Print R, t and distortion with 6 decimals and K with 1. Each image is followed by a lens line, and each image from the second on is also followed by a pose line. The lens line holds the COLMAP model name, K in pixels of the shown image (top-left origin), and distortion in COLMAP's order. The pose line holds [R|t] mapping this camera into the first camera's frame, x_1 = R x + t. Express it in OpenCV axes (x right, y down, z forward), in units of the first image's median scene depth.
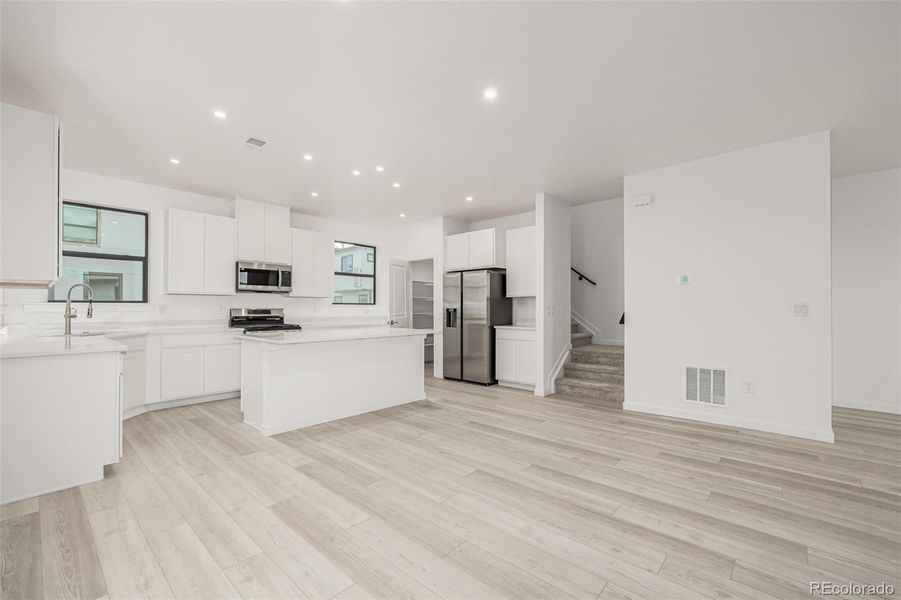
lens RADIAL K [[378.5, 0, 451.0], [0, 378.5, 303.1], [0, 0, 1]] dist [0.002551, 0.000705]
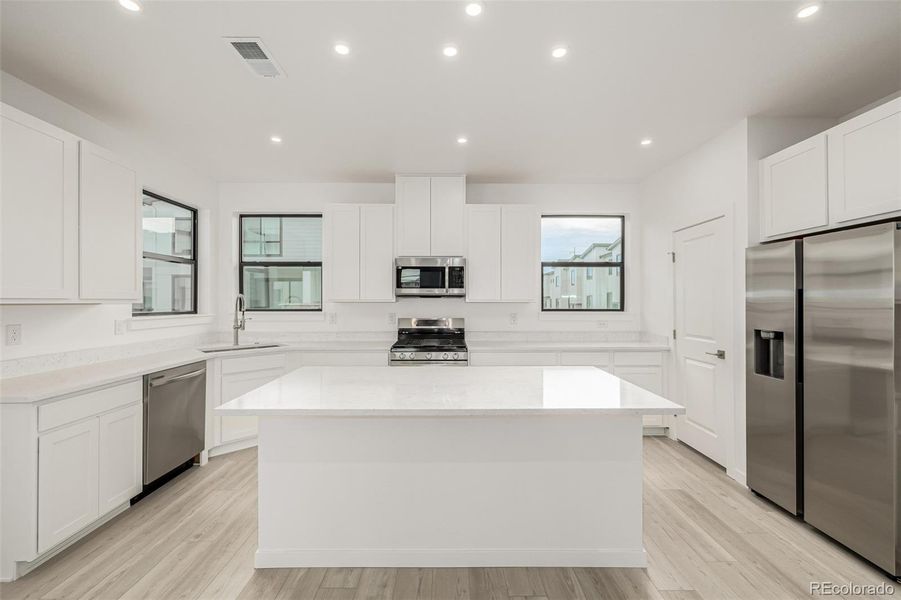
lens RADIAL K [[378.5, 0, 449.9], [0, 378.5, 297.8], [0, 0, 1]] dist [0.002551, 0.000705]
pose [[0.678644, -0.005934, -0.734444, 0.080308], [0.008533, 0.999964, -0.000195, -0.028329], [0.734418, -0.006135, 0.678670, 0.548706]]
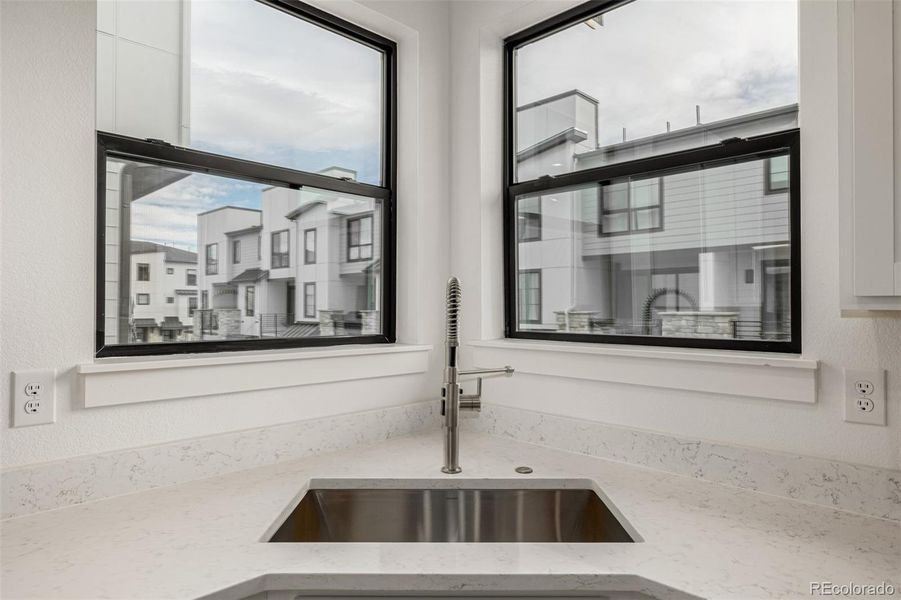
lens RADIAL K [[557.1, 0, 447.7], [0, 557.1, 302.7], [0, 0, 1]] dist [0.000383, 0.000585]
pose [[-0.048133, -0.007333, -0.998814, -0.459498], [0.010329, 0.999916, -0.007839, -0.024750], [0.998788, -0.010694, -0.048053, 0.757620]]
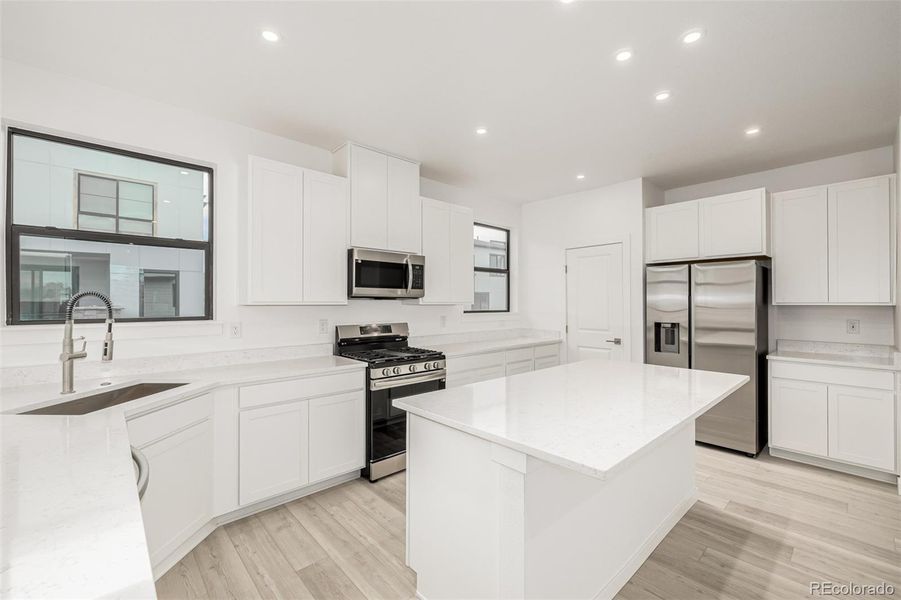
lens RADIAL K [[378.5, 0, 453.8], [0, 378.5, 297.4], [0, 0, 1]] dist [0.002551, 0.000705]
pose [[0.996068, -0.001301, -0.088586, -0.342533], [0.001130, 0.999997, -0.001978, -0.031240], [0.088589, 0.001870, 0.996067, 0.408237]]
